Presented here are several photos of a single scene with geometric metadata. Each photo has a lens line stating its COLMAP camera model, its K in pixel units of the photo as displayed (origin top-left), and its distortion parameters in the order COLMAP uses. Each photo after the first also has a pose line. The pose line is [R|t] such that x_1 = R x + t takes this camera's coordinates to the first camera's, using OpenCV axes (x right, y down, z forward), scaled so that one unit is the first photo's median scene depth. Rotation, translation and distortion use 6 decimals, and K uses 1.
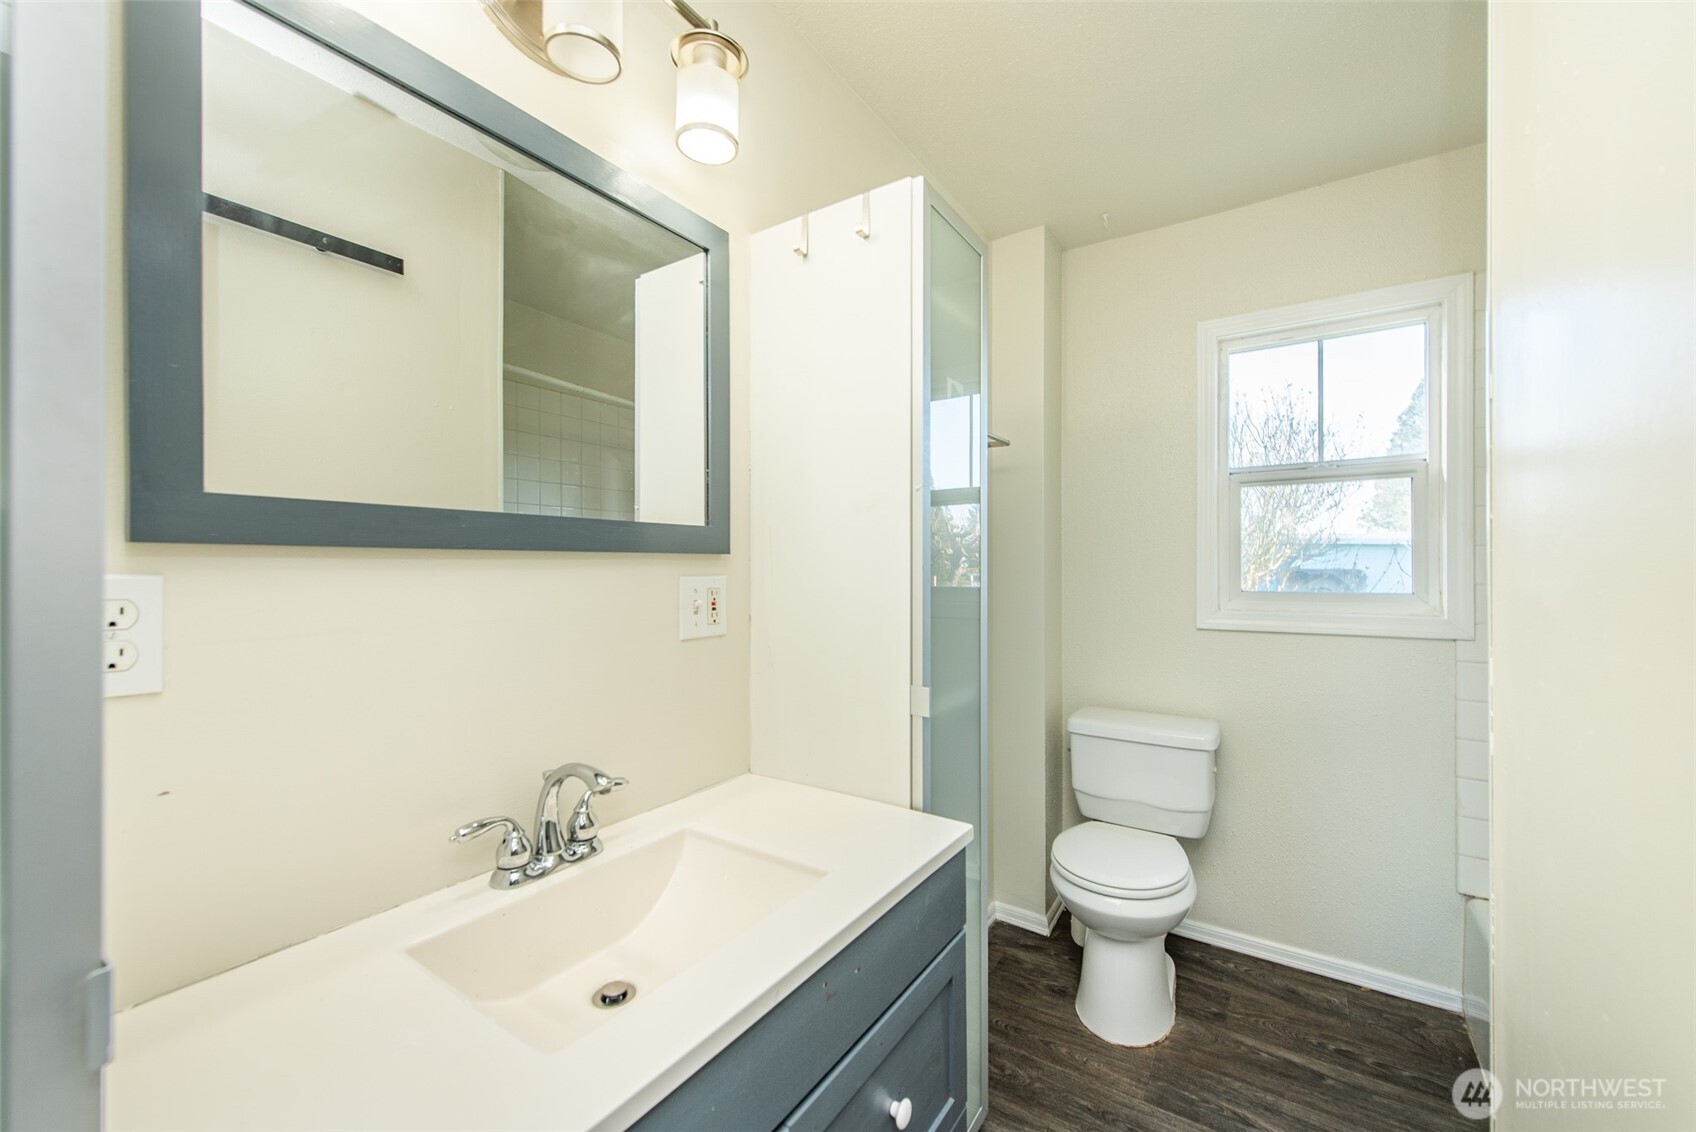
lens RADIAL K [[665.2, 0, 848.1], [0, 665.2, 566.5], [0, 0, 1]] dist [0.009886, -0.000753]
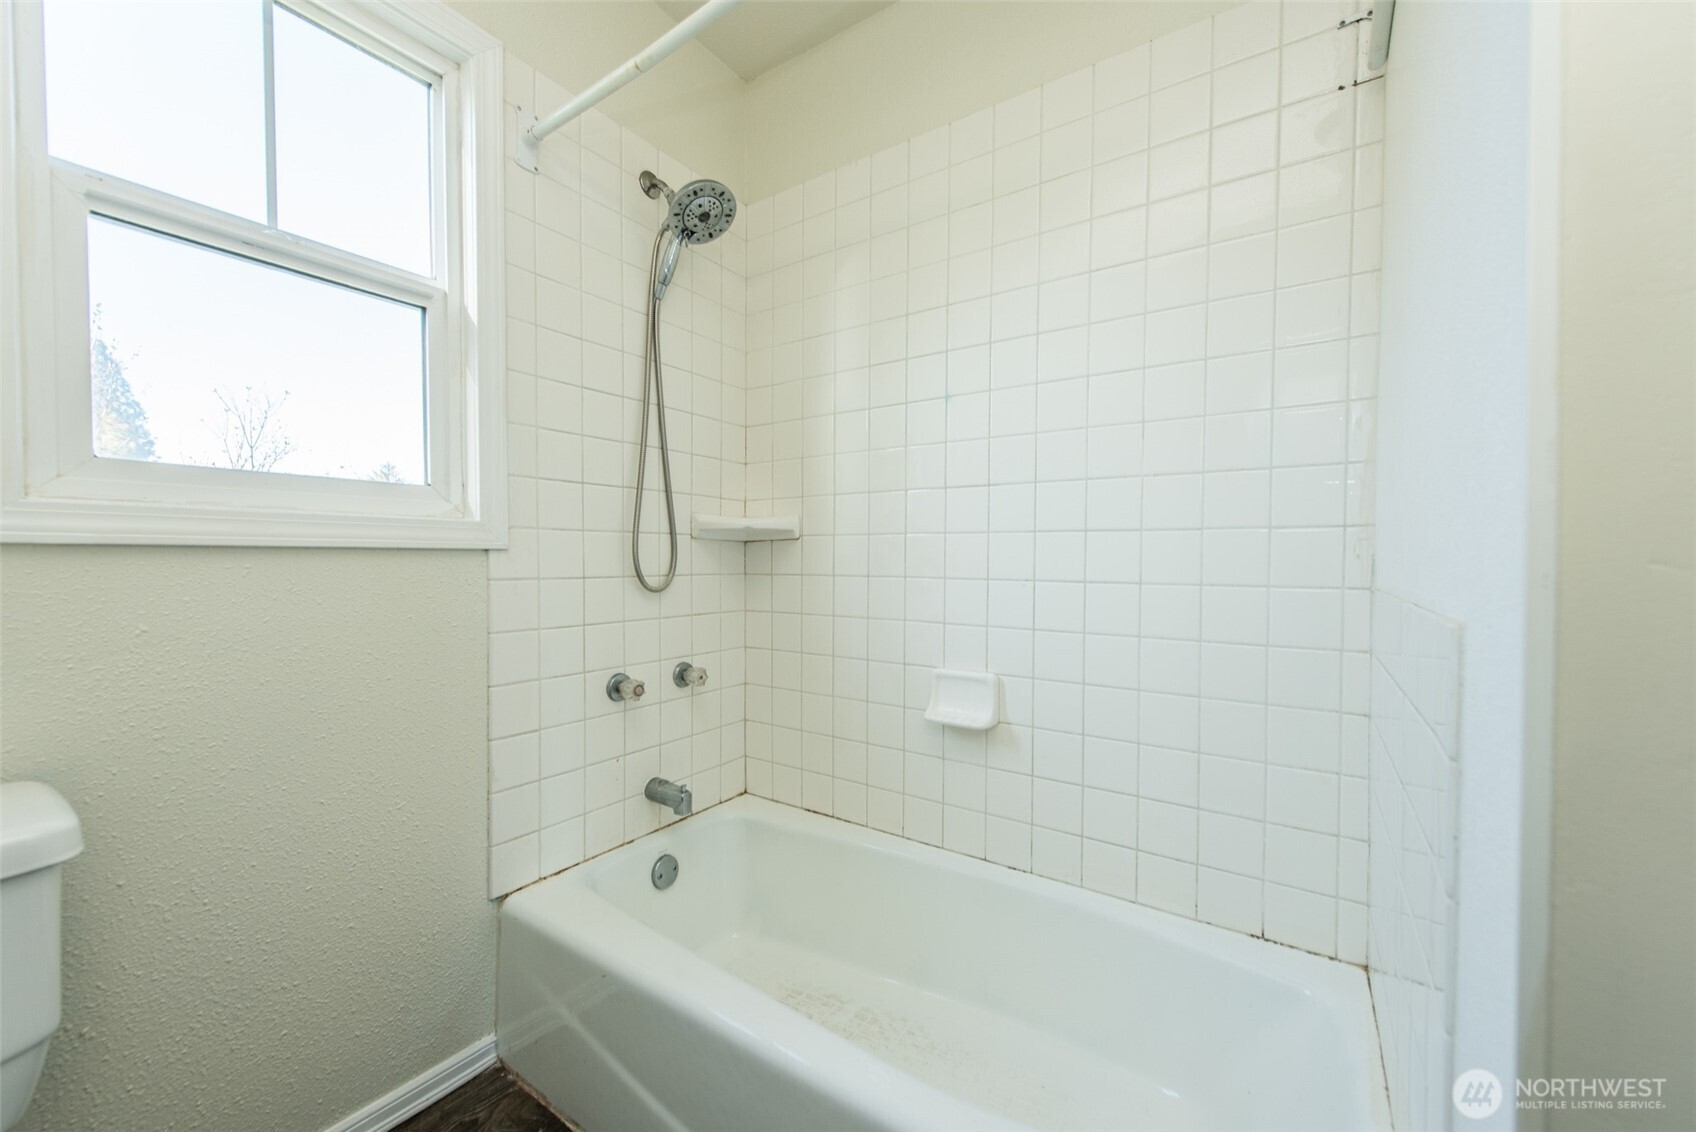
lens RADIAL K [[665.2, 0, 847.1], [0, 665.2, 570.7], [0, 0, 1]] dist [0.009886, -0.000753]
pose [[0.011423, -0.016632, 0.999796, 0.198091], [-0.001946, 0.999859, 0.016656, 0.117673], [-0.999933, -0.002136, 0.011389, 0.607359]]
